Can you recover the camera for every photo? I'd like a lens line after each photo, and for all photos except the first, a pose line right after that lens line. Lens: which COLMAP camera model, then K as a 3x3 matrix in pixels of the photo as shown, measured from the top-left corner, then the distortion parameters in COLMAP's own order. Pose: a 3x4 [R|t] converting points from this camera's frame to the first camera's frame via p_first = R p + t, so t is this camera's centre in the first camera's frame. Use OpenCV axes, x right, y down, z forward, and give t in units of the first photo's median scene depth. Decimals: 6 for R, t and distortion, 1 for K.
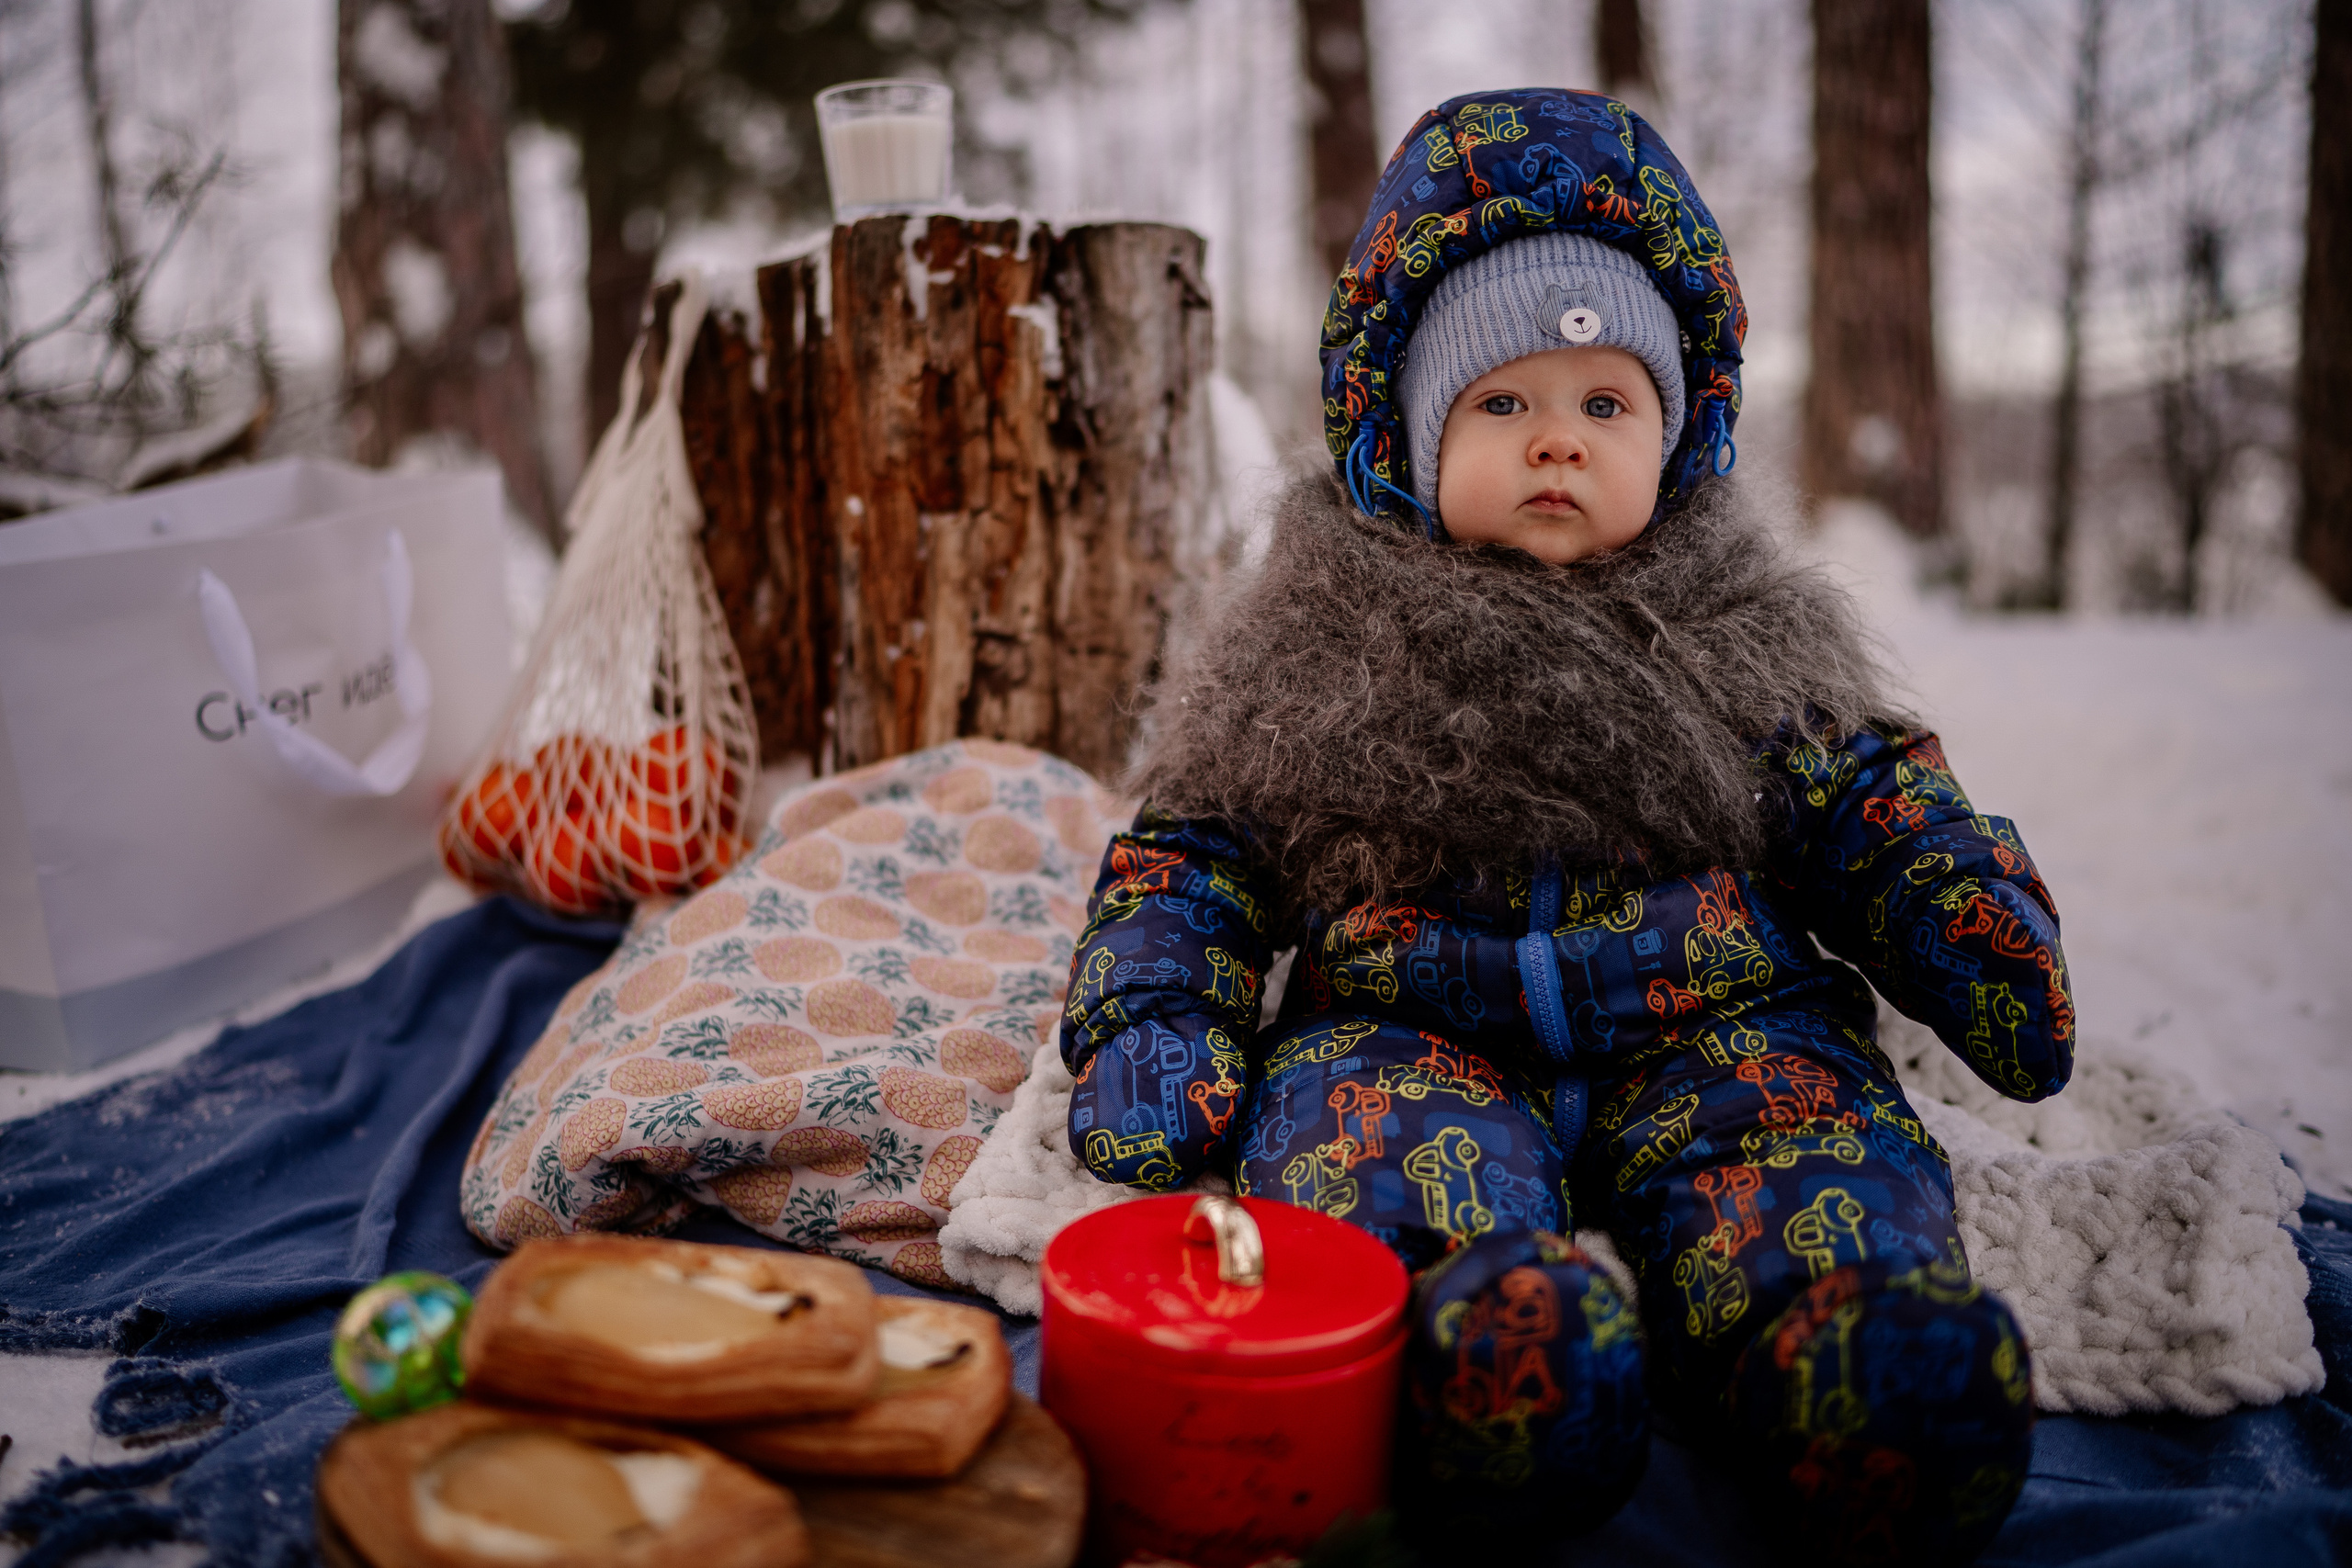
lens RADIAL K [[2310.1, 0, 1142.4], [0, 2310.1, 779.2], [0, 0, 1]] dist [-0.032554, 0.043116]
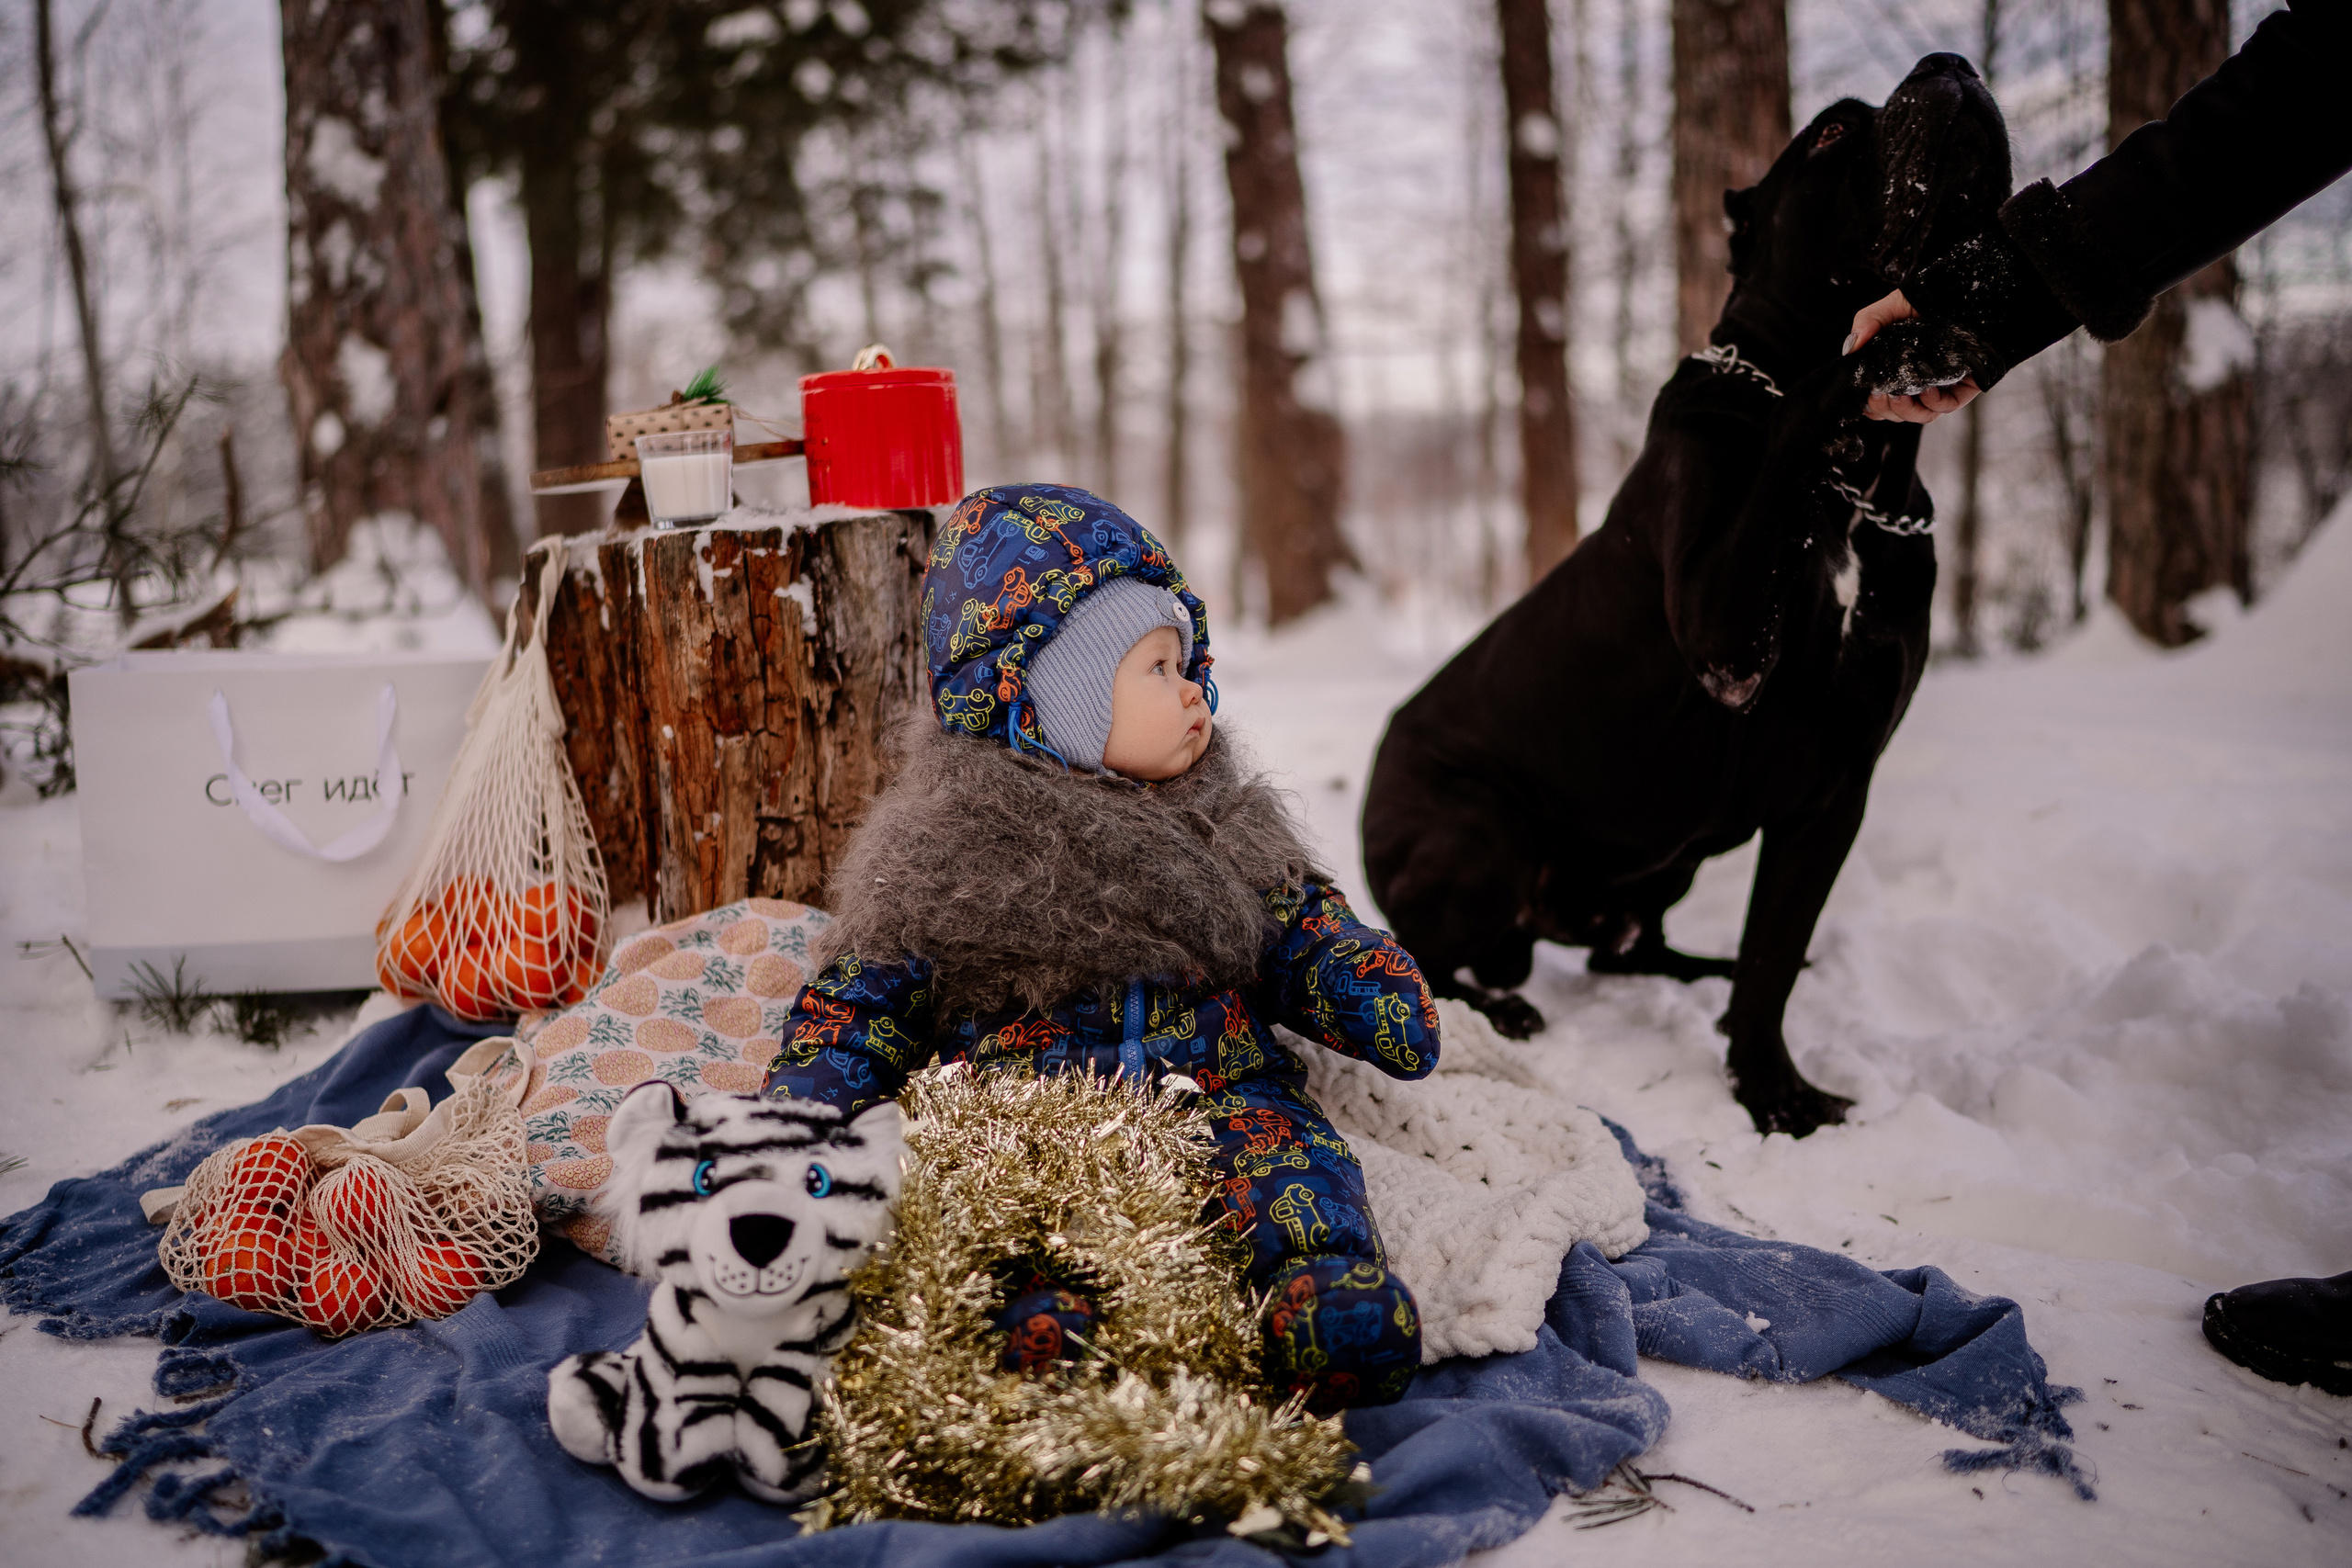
lens RADIAL K [[2363.8, 0, 1150.2], [0, 2363.8, 796.6], [0, 0, 1]] dist [-0.055750, 0.099187]
pose [[0.999868, -0.014068, 0.008120, 0.154818], [0.013898, 0.999691, 0.020609, -0.105372], [-0.008407, -0.020493, 0.999755, -0.425278]]
